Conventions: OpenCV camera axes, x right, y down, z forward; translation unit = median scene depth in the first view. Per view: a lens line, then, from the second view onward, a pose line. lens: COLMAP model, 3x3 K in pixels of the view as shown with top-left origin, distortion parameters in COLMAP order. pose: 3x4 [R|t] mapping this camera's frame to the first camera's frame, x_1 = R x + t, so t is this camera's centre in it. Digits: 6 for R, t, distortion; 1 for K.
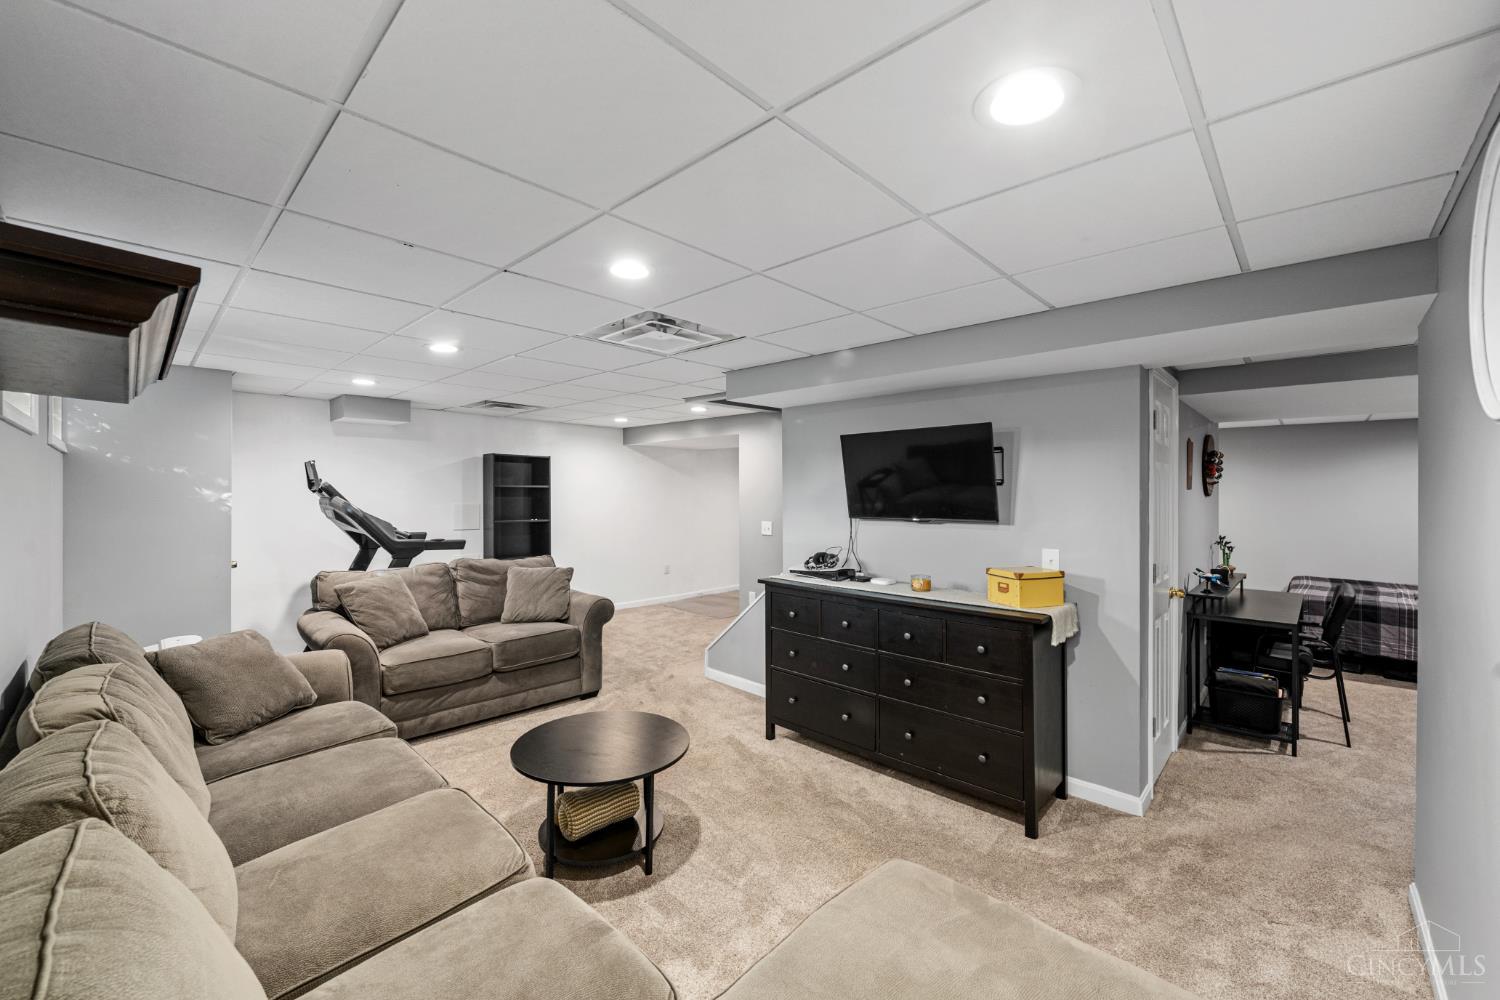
lens RADIAL K [[599.1, 0, 746.1], [0, 599.1, 493.8], [0, 0, 1]] dist [-0.006668, -0.001030]
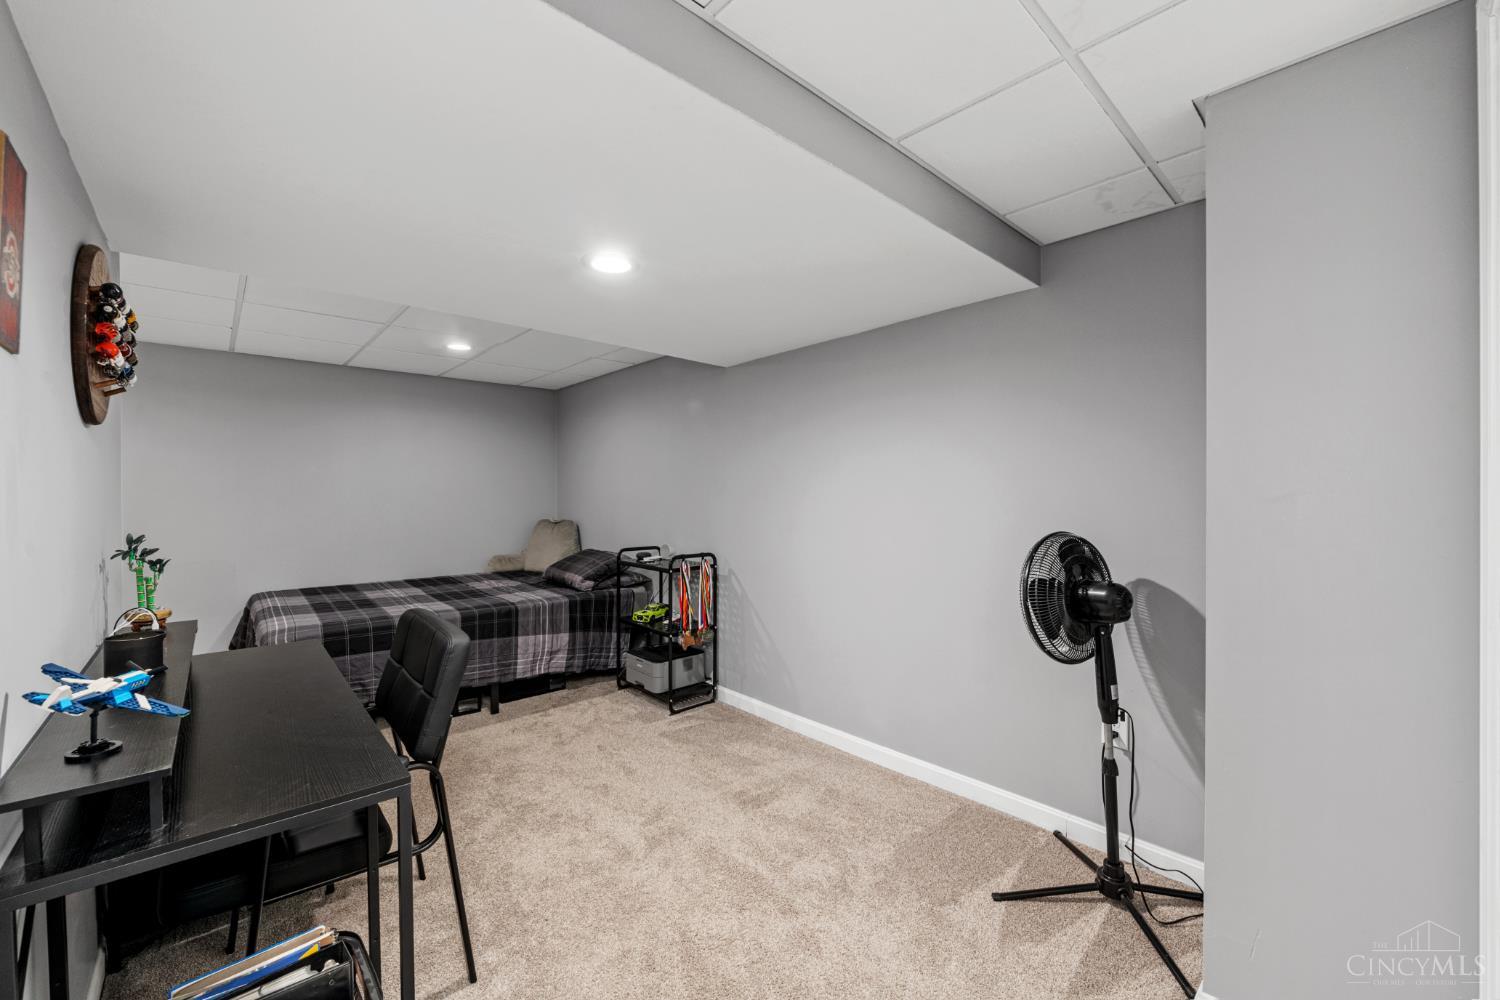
lens RADIAL K [[599.1, 0, 747.4], [0, 599.1, 496.8], [0, 0, 1]] dist [-0.006668, -0.001030]
pose [[0.073445, -0.004052, 0.997291, 0.449504], [0.004161, 0.999984, 0.003757, 0.046574], [-0.997291, 0.003874, 0.073461, 0.583208]]
